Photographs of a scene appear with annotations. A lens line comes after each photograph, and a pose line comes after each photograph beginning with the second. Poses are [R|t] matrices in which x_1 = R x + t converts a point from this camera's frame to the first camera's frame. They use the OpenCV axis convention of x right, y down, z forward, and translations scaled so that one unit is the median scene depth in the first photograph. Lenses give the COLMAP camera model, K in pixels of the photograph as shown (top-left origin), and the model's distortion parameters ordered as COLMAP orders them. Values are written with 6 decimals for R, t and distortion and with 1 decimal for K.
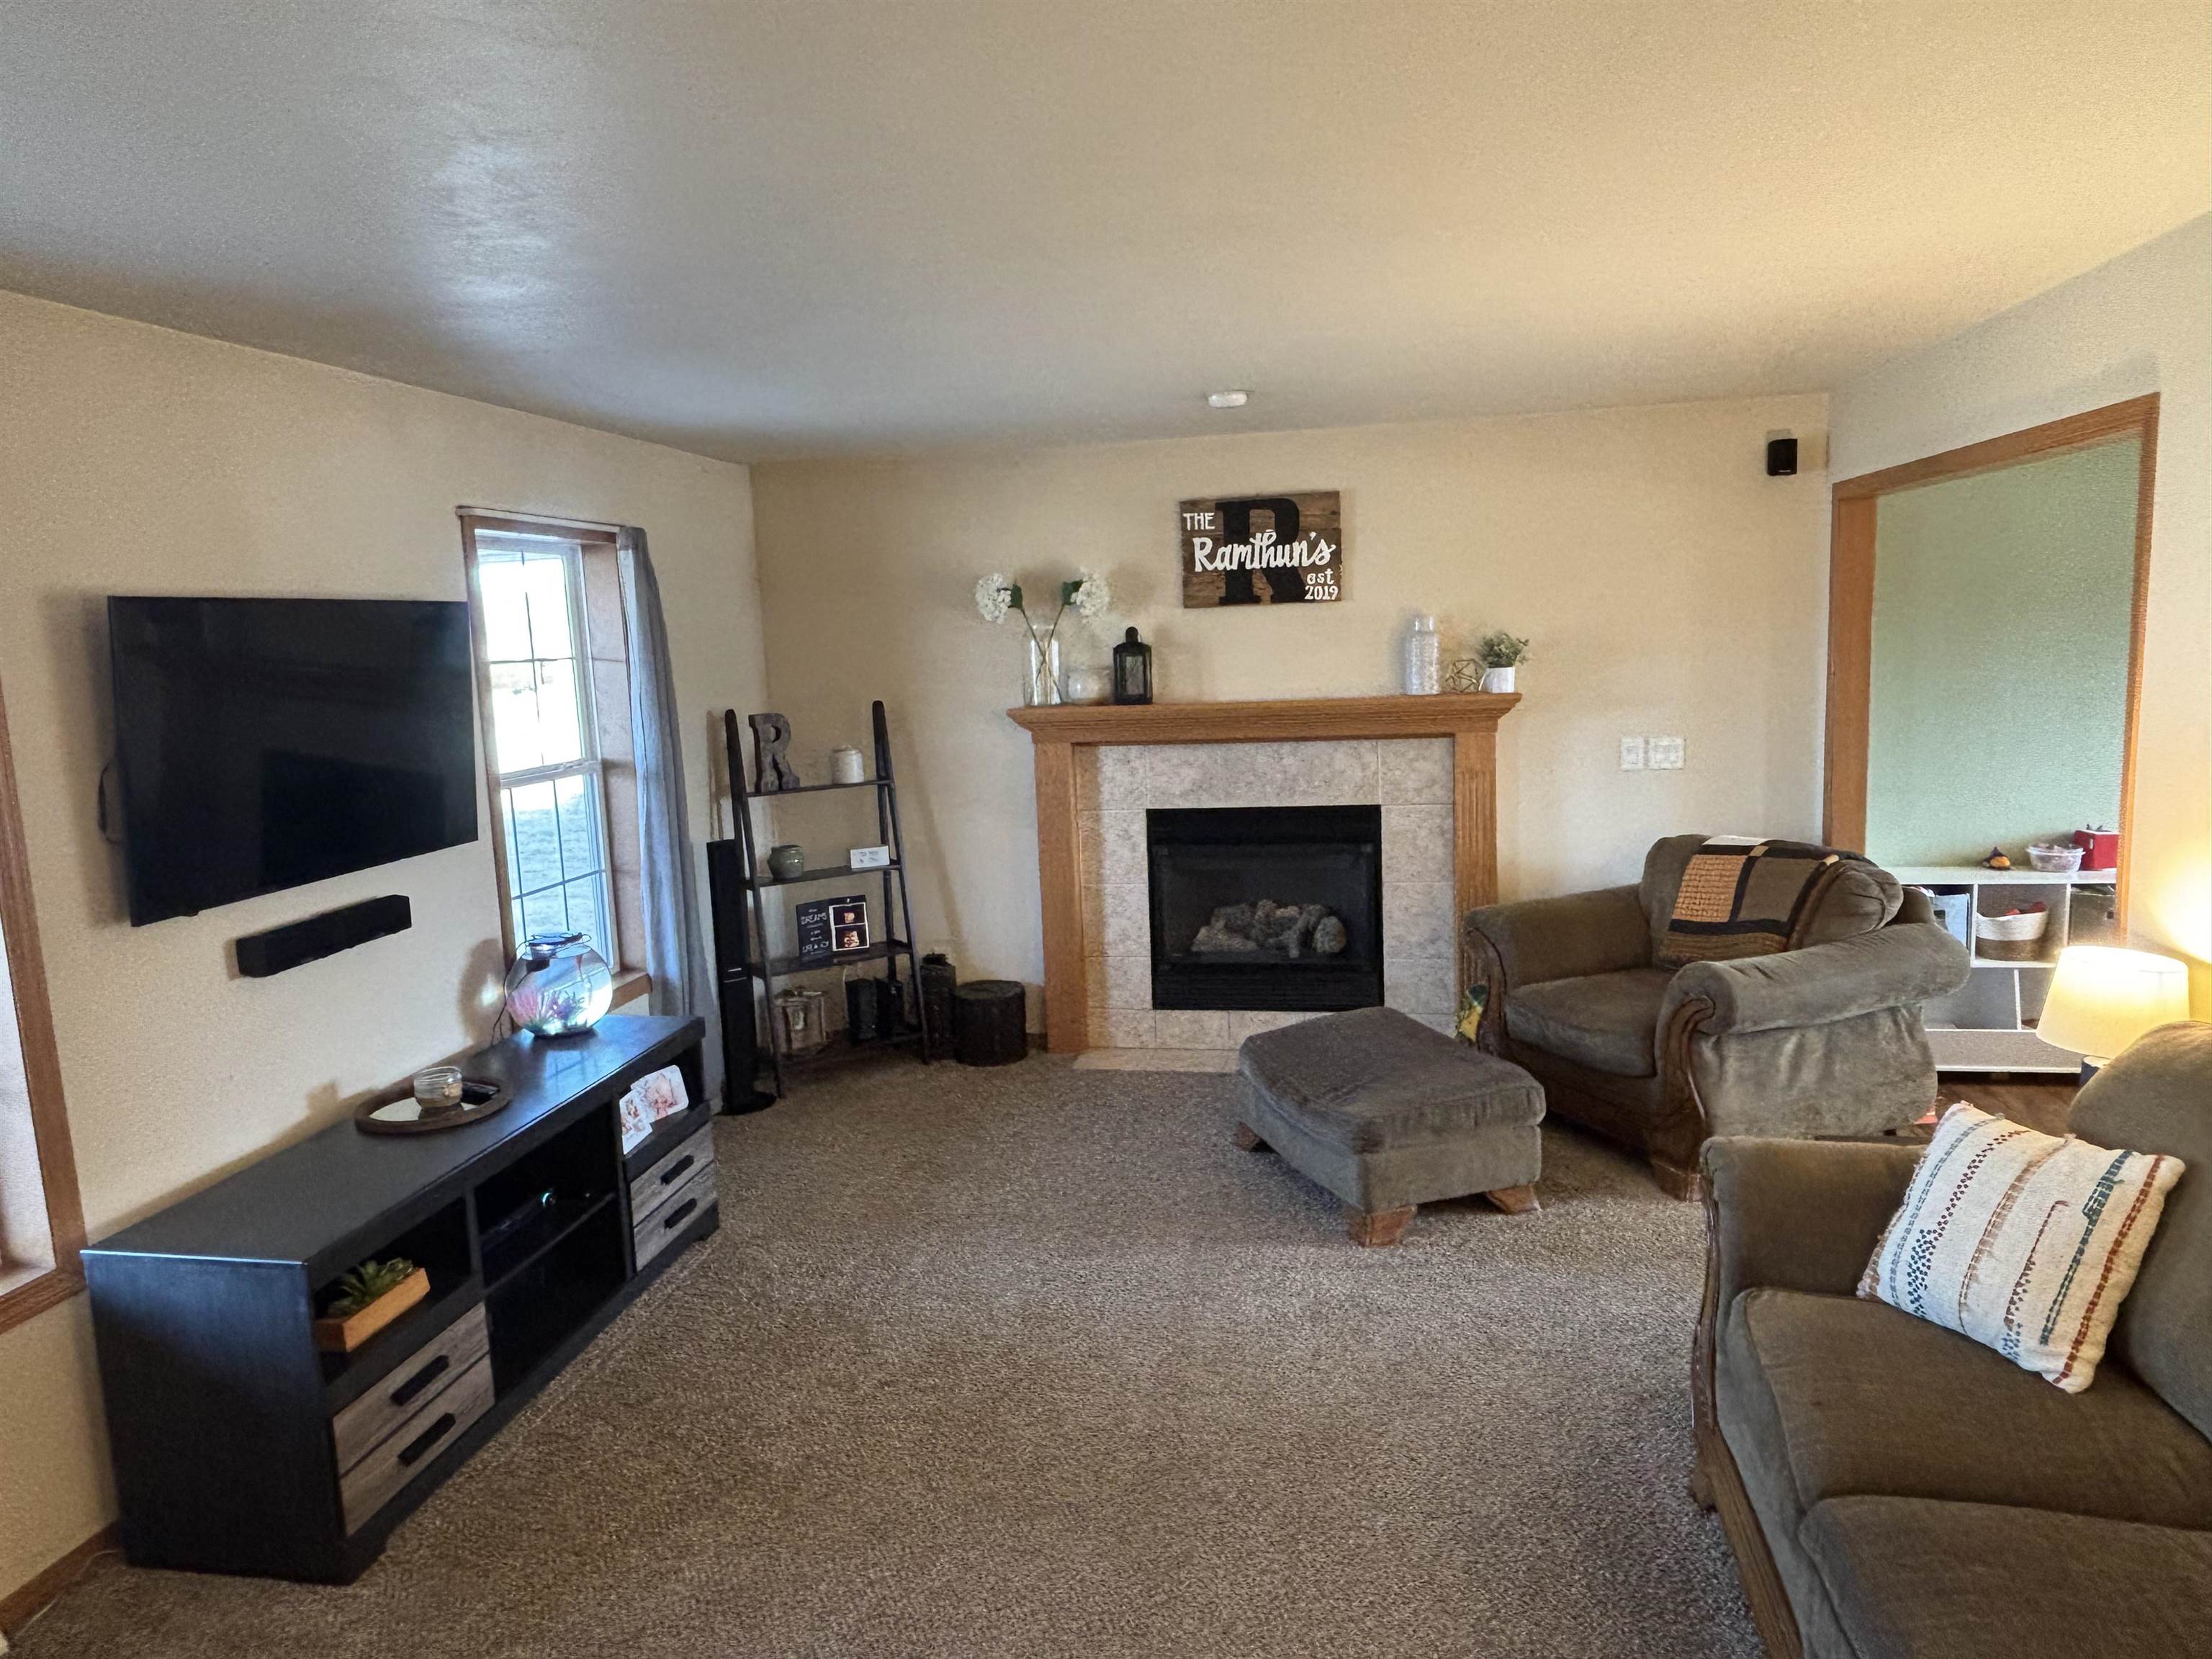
lens RADIAL K [[1430.8, 0, 1112.2], [0, 1430.8, 831.2], [0, 0, 1]] dist [0.000992, 0.000066]
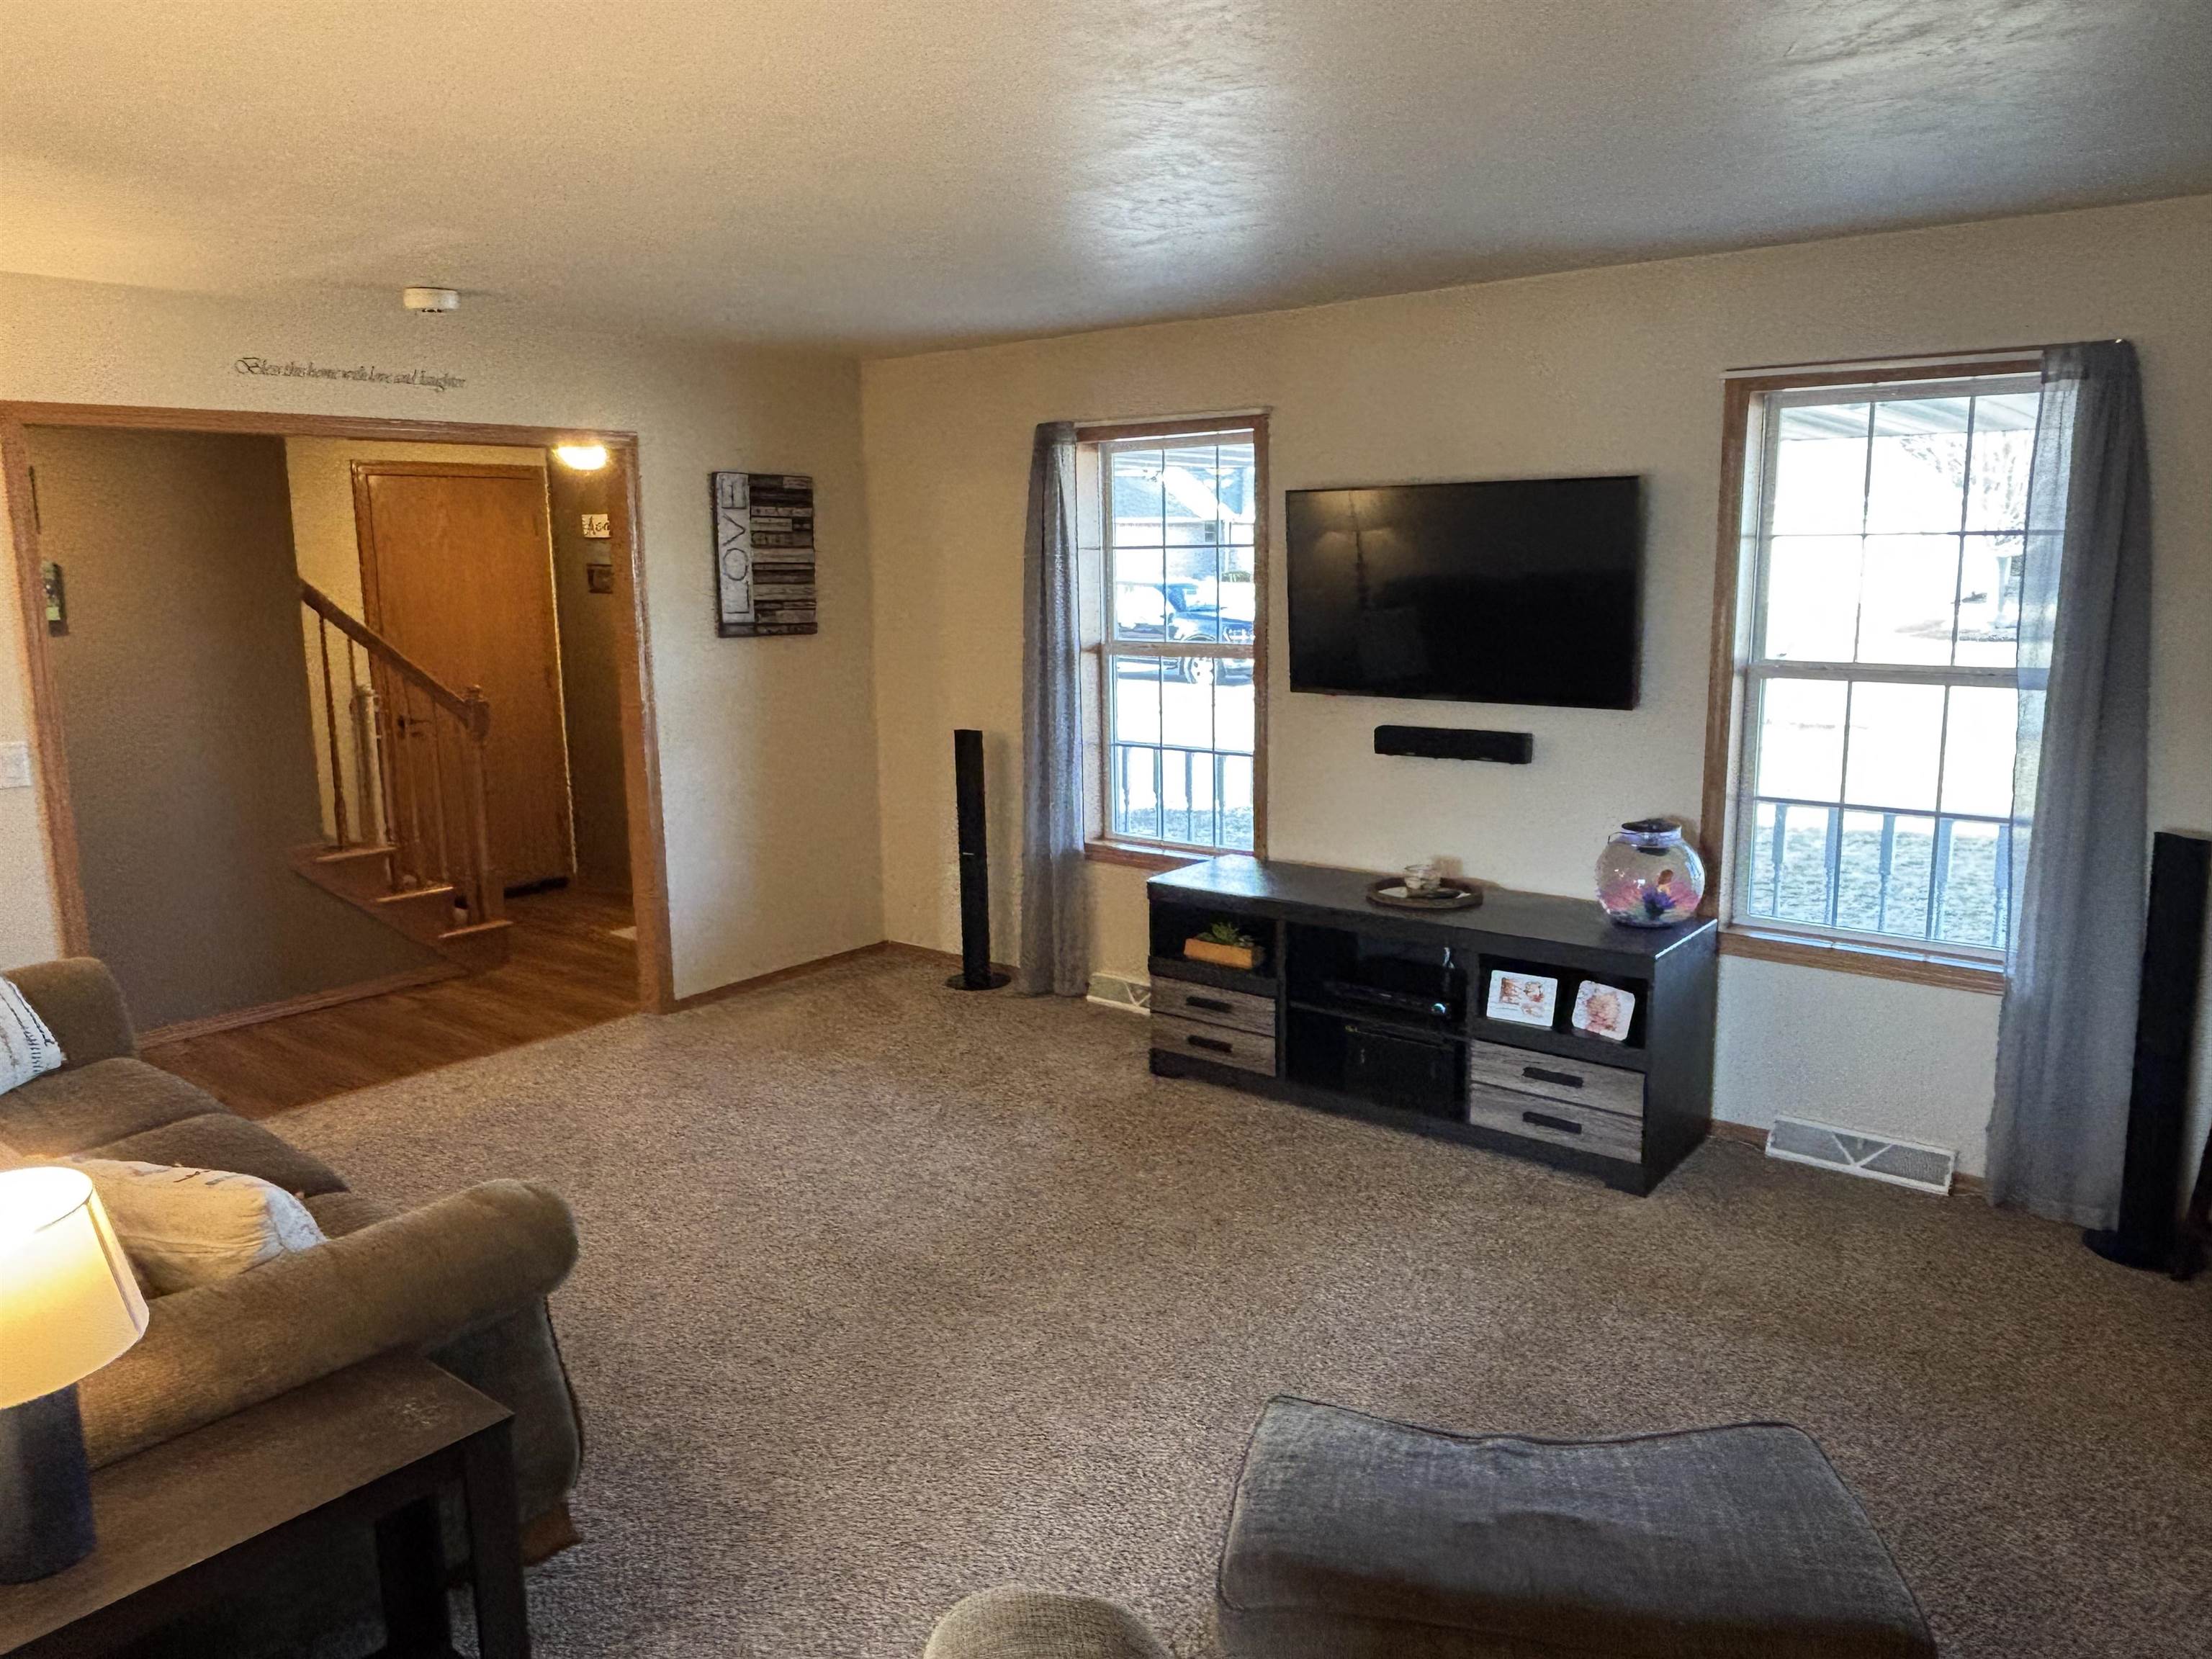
lens RADIAL K [[1526.3, 0, 1113.2], [0, 1526.3, 819.6], [0, 0, 1]] dist [-0.000710, -0.000329]
pose [[-0.479929, 0.192586, -0.855908, 0.794740], [-0.099167, 0.957447, 0.271038, -0.206872], [0.871685, 0.214957, -0.440408, 1.349030]]
